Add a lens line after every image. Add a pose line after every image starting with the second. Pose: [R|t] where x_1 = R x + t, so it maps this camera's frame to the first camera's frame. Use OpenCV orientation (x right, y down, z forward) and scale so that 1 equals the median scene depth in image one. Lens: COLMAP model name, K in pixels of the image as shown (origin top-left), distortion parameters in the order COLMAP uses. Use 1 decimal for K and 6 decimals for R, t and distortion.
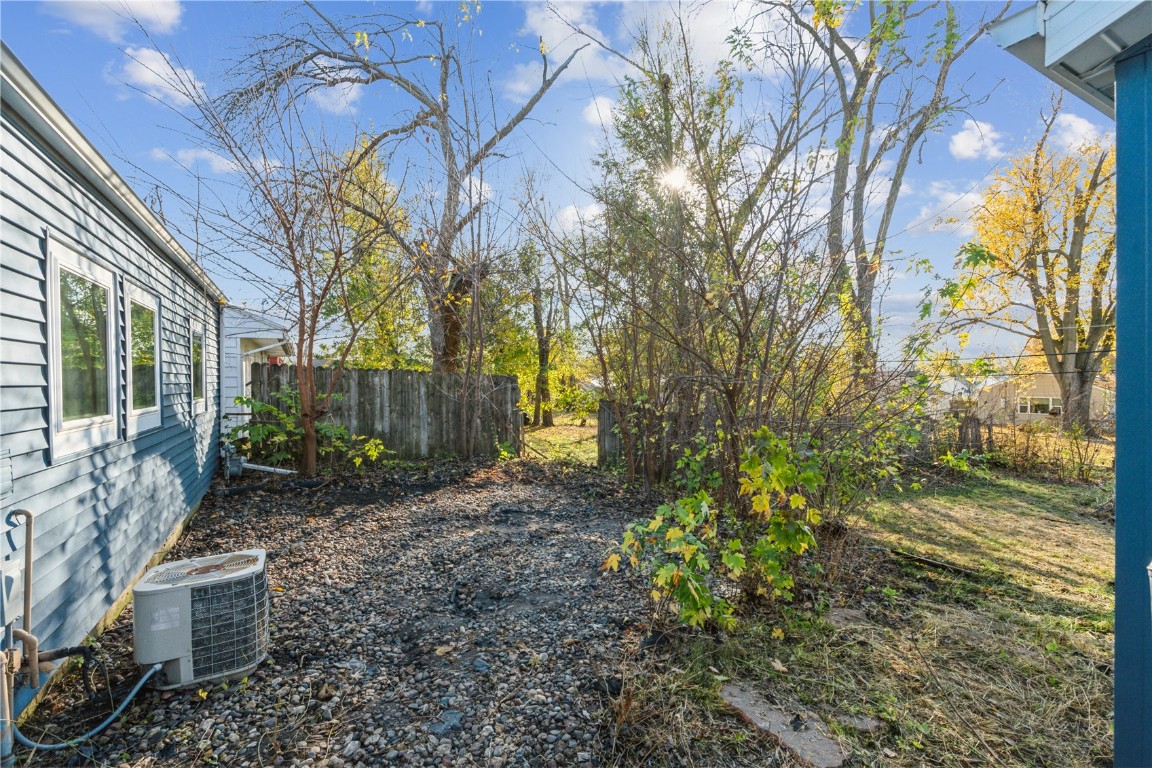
lens RADIAL K [[521.6, 0, 581.8], [0, 521.6, 379.1], [0, 0, 1]] dist [0.003420, 0.001329]
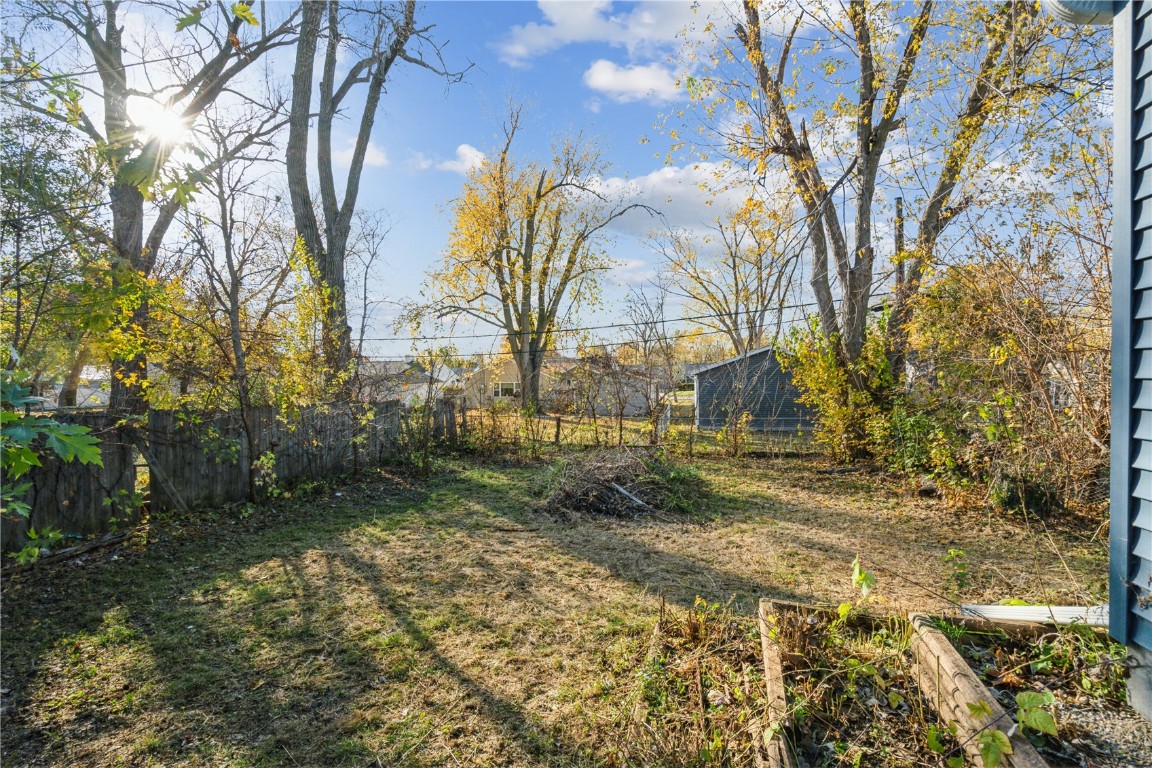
lens RADIAL K [[521.6, 0, 578.3], [0, 521.6, 380.7], [0, 0, 1]] dist [0.003420, 0.001329]
pose [[0.661186, -0.017902, 0.750009, 0.166681], [0.009848, 0.999836, 0.015183, 0.020260], [-0.750158, -0.002653, 0.661254, 0.175609]]
